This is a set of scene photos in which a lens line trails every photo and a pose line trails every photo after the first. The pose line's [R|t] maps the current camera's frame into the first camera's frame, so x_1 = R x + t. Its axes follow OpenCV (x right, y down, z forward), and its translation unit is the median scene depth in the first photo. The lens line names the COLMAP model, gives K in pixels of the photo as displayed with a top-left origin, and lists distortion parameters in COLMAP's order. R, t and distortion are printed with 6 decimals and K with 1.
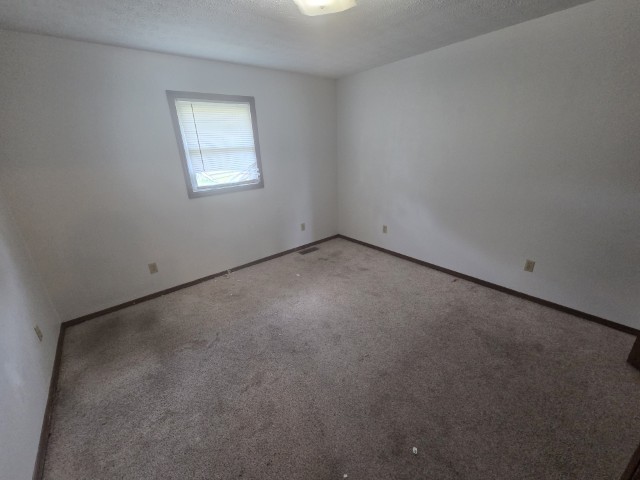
lens RADIAL K [[262.6, 0, 320.0], [0, 262.6, 240.4], [0, 0, 1]] dist [-0.004789, 0.003068]
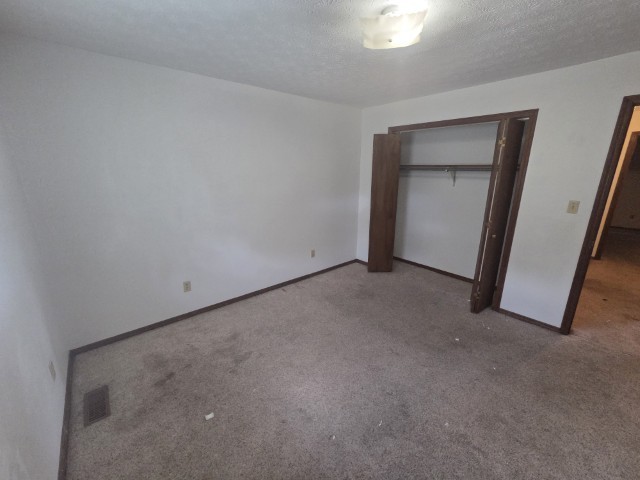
lens RADIAL K [[262.6, 0, 318.9], [0, 262.6, 245.1], [0, 0, 1]] dist [-0.004789, 0.003068]
pose [[-0.014230, -0.244726, 0.969488, -0.495684], [0.342500, 0.909738, 0.234670, -0.218445], [-0.939410, 0.335389, 0.070873, 0.636605]]
